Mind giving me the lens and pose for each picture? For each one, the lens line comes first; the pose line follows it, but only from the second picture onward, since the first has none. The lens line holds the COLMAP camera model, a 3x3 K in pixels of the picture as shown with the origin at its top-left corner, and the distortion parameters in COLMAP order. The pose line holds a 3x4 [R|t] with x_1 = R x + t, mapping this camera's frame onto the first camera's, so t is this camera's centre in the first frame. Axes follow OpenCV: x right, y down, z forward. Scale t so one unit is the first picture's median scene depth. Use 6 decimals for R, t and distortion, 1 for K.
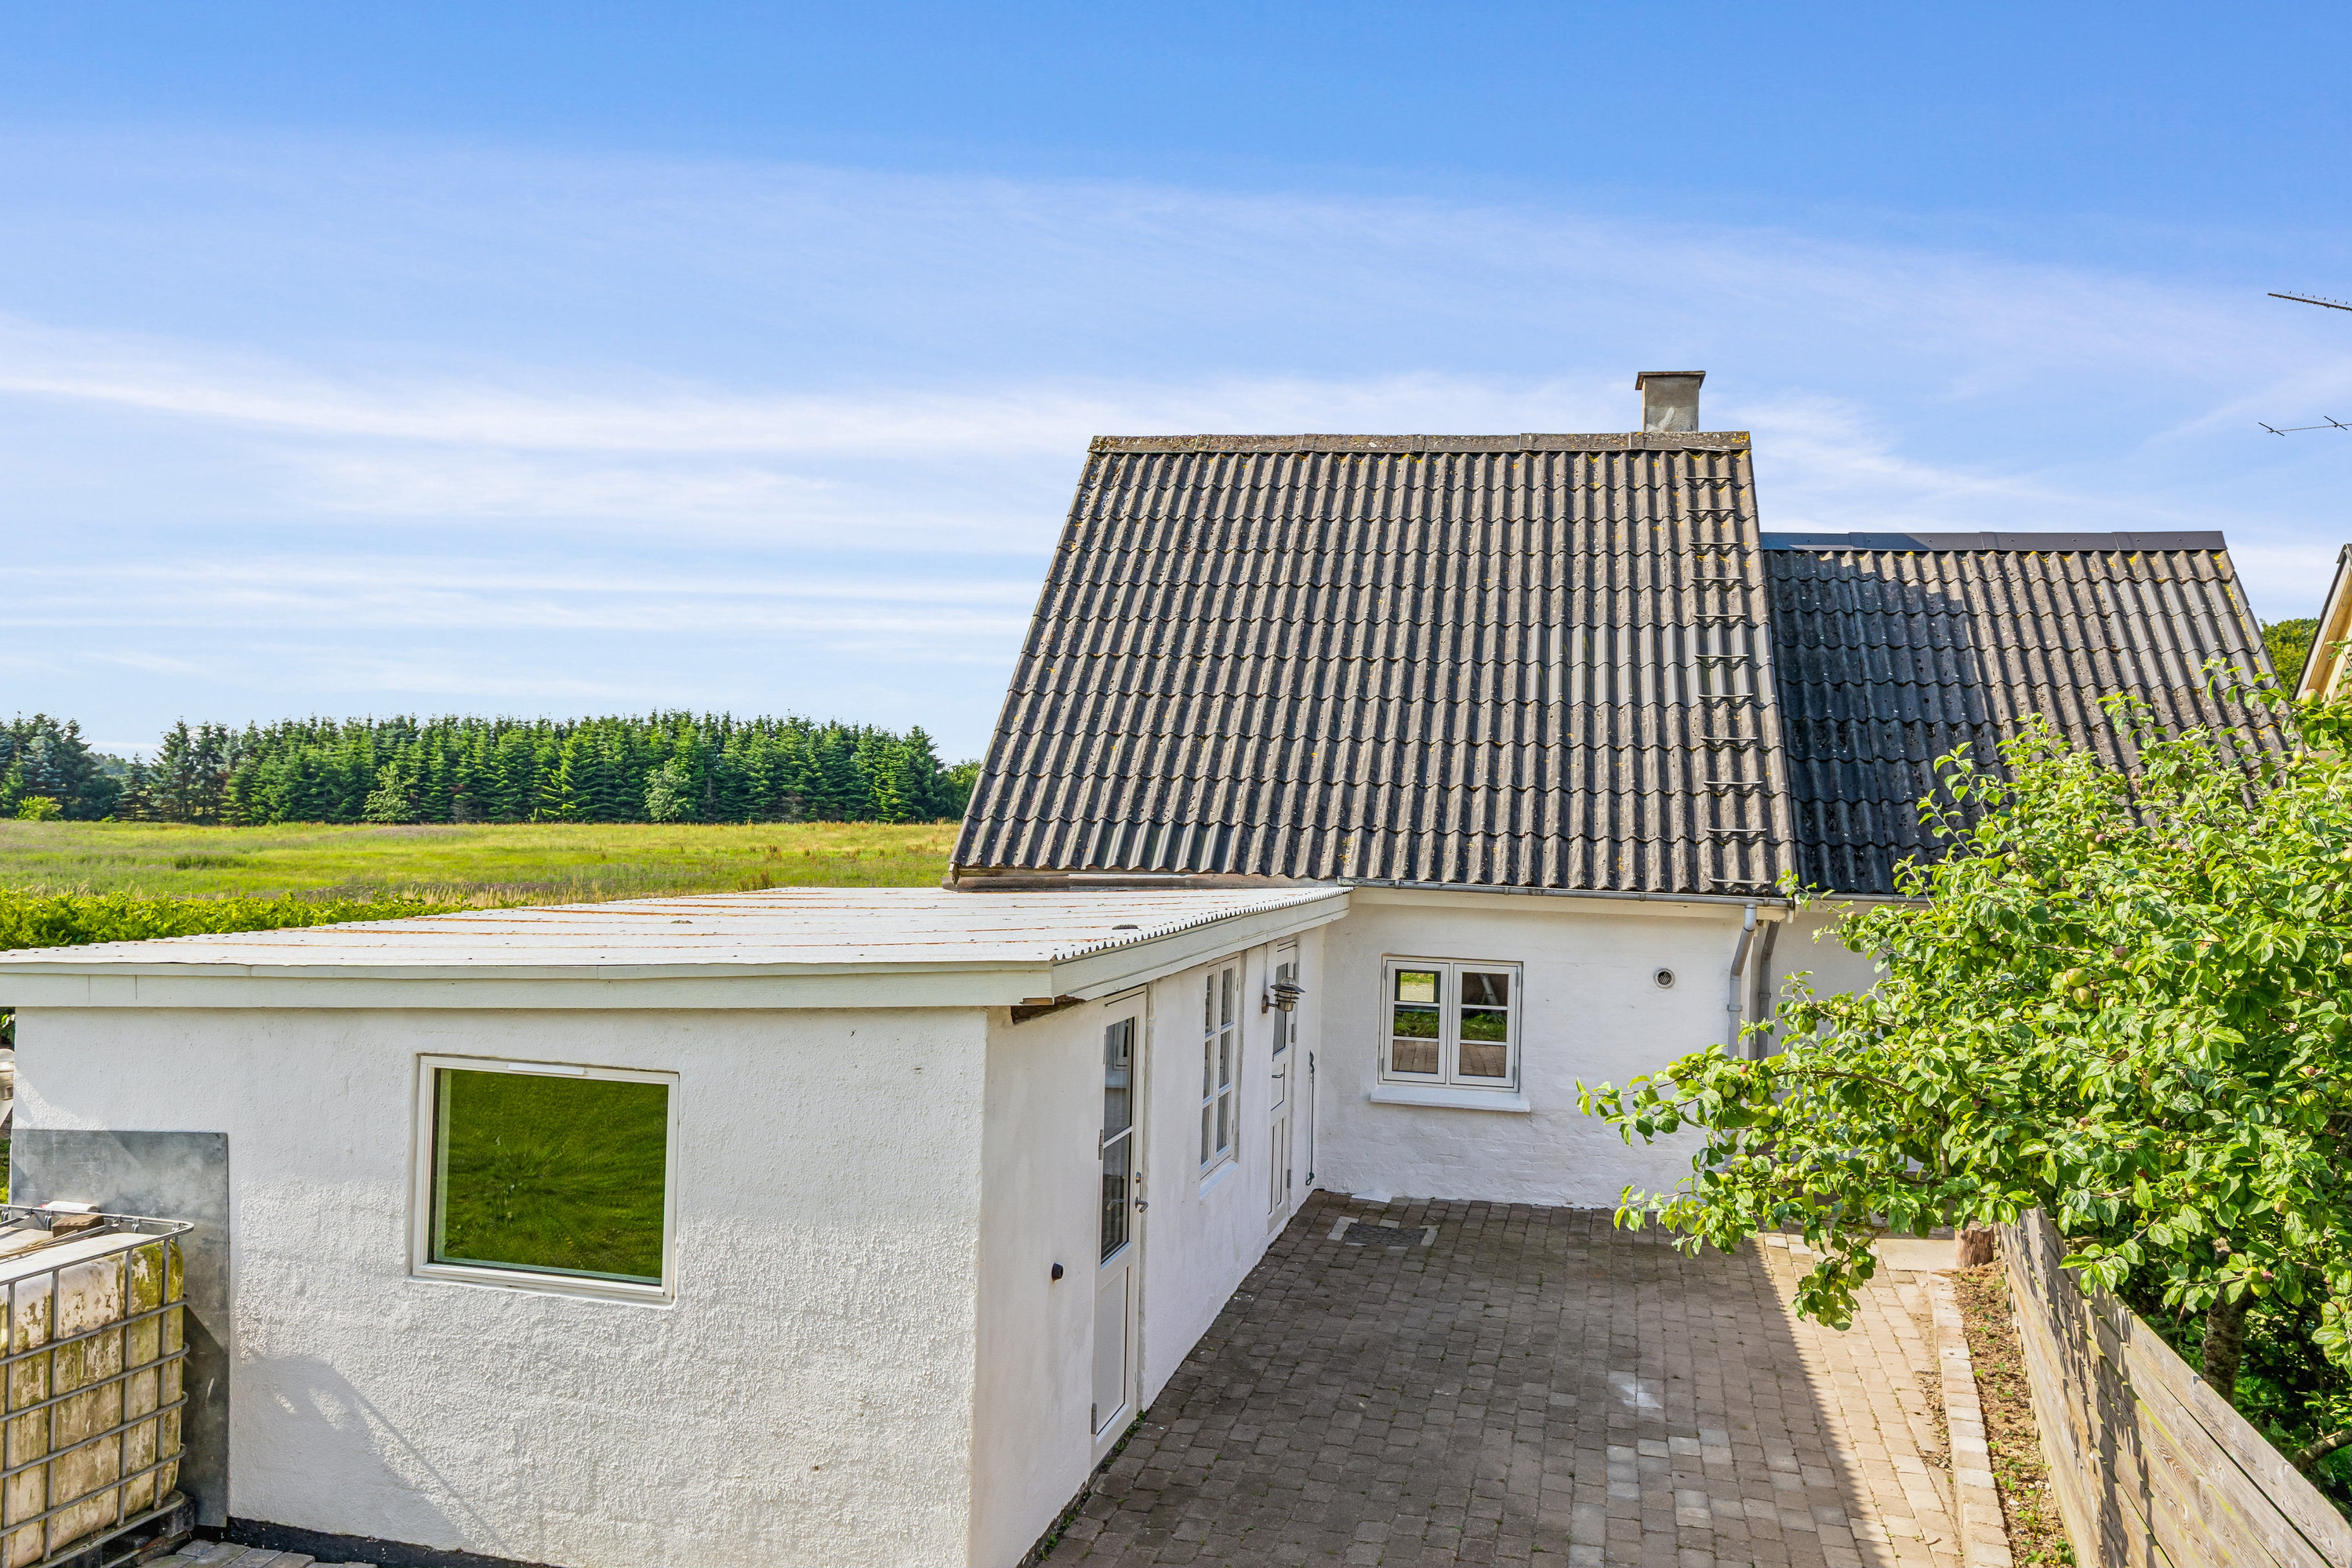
lens RADIAL K [[1839.5, 0, 1171.3], [0, 1839.5, 784.2], [0, 0, 1]] dist [0.009268, -0.000203]
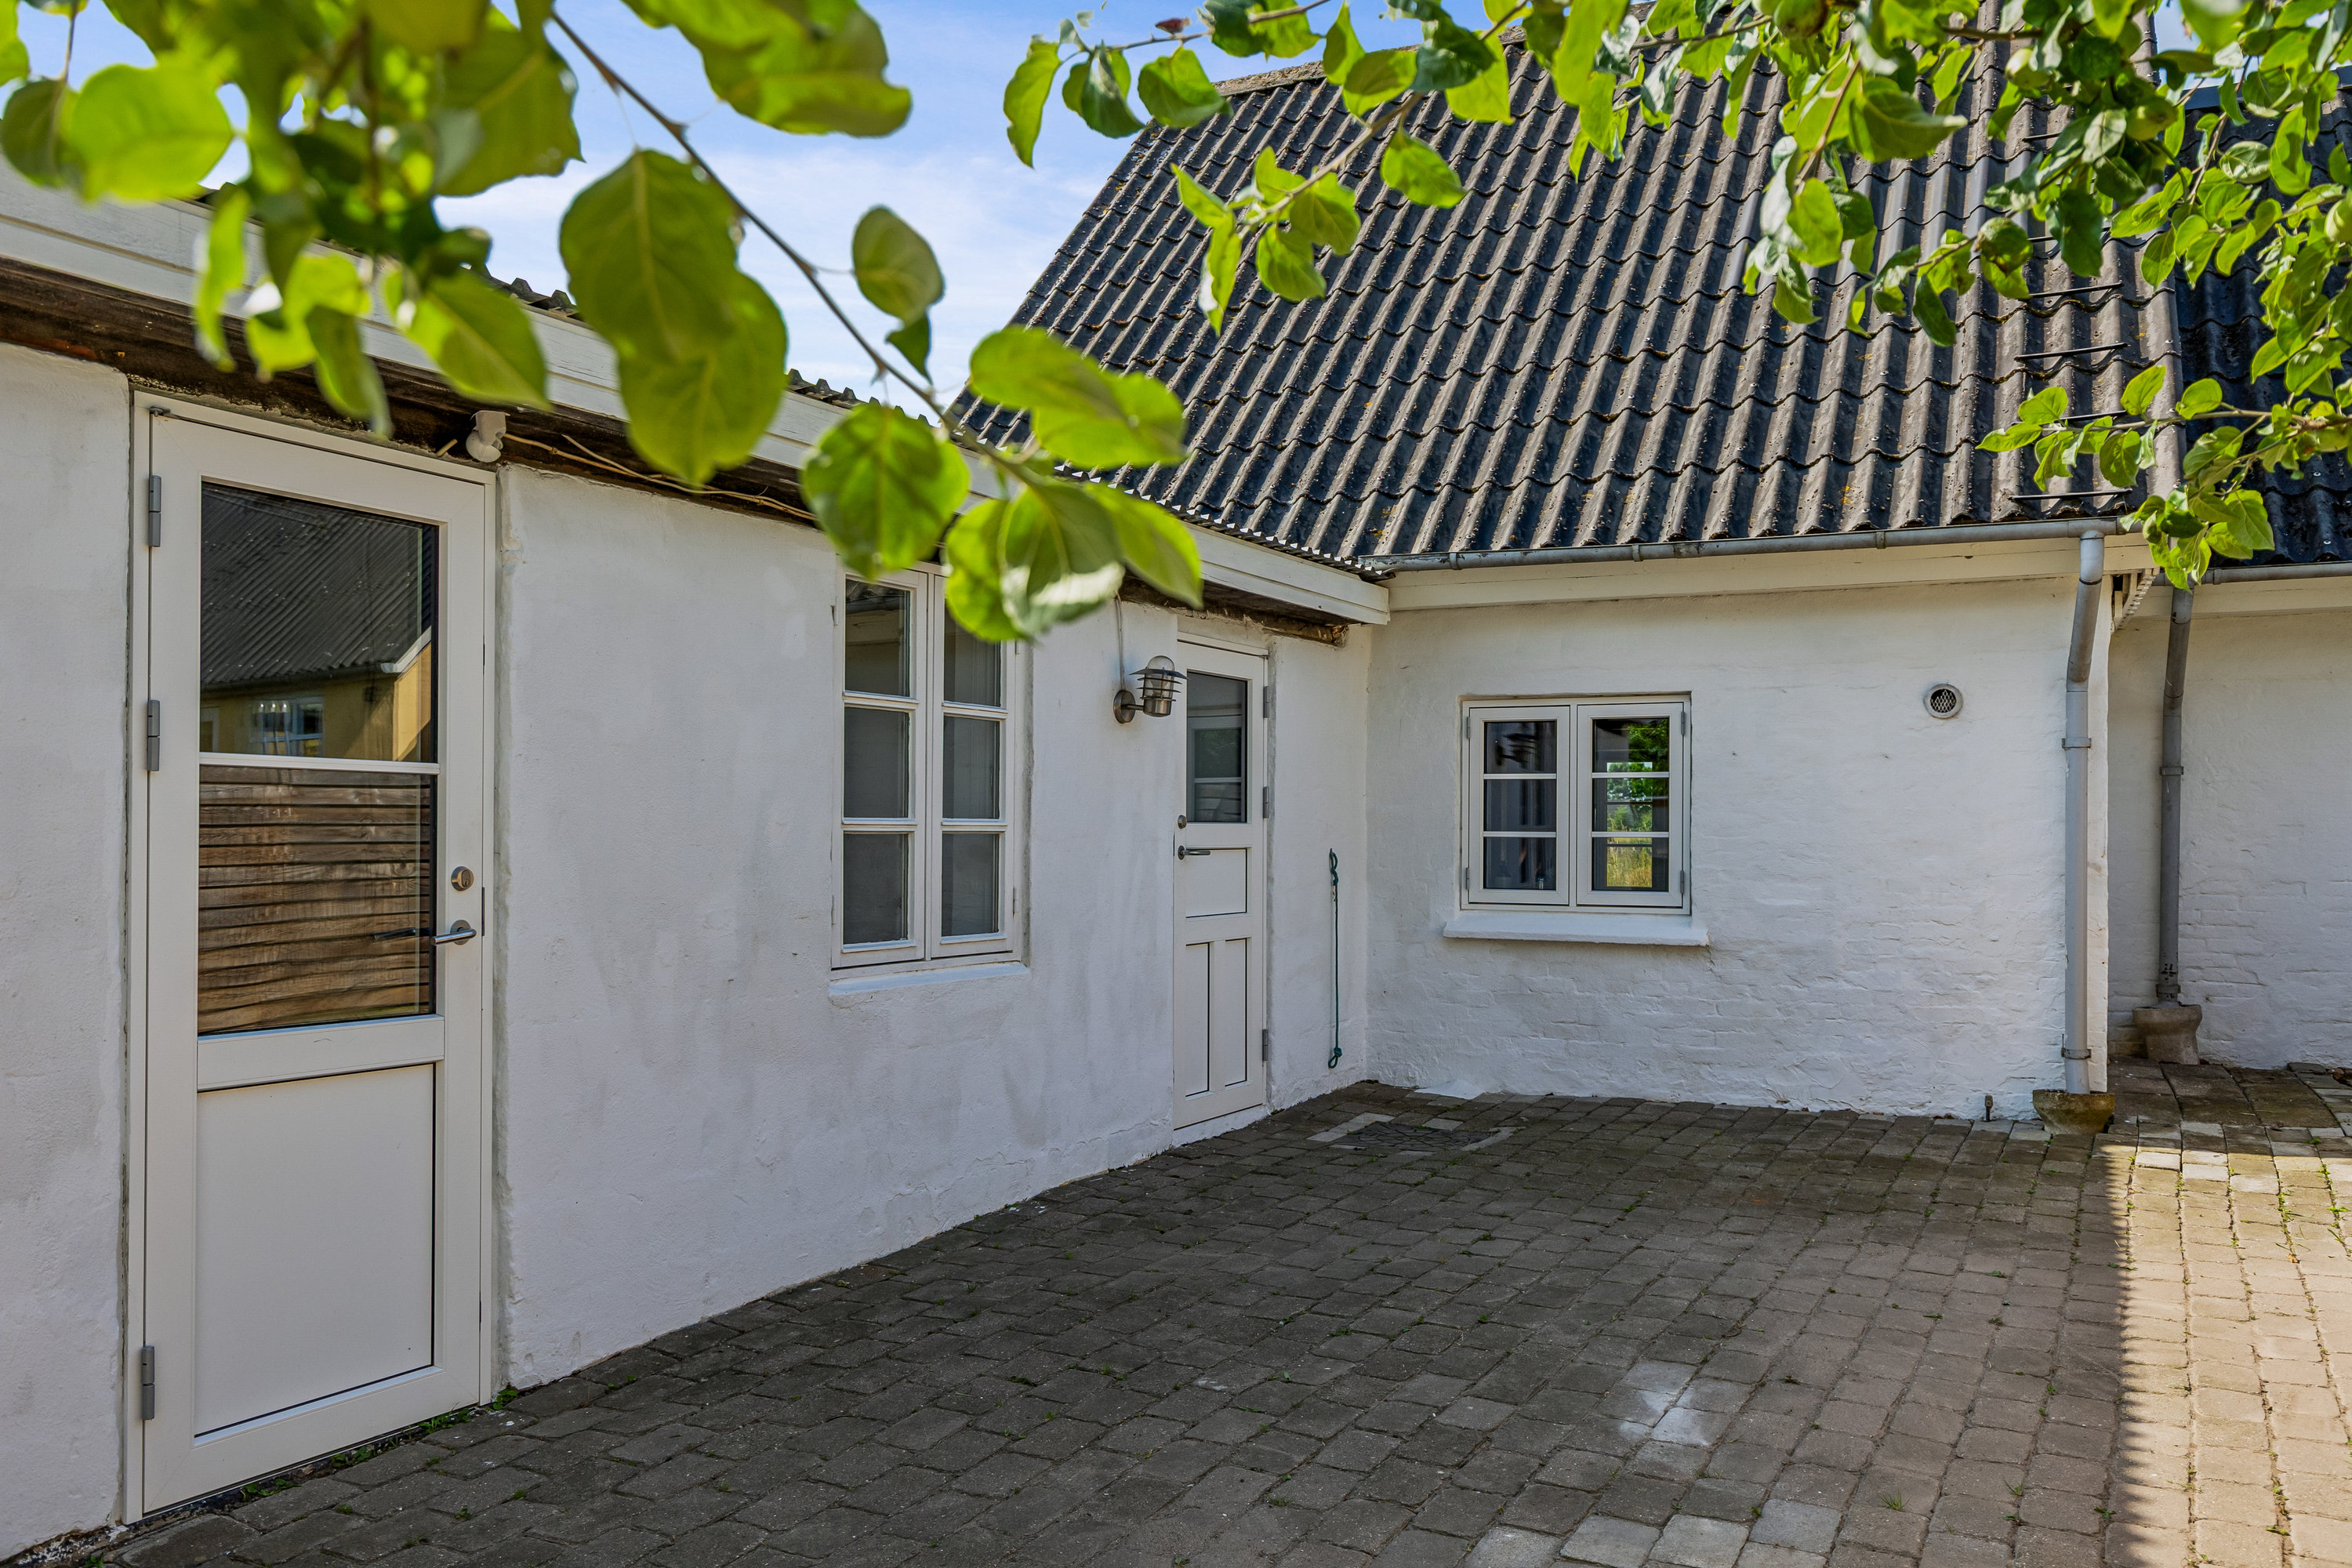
lens RADIAL K [[1839.5, 0, 1179.2], [0, 1839.5, 806.2], [0, 0, 1]] dist [0.009268, -0.000203]
pose [[0.968313, -0.029382, -0.248003, 0.241702], [0.027682, 0.999563, -0.010342, 0.183225], [0.248199, 0.003149, 0.968704, 0.531946]]
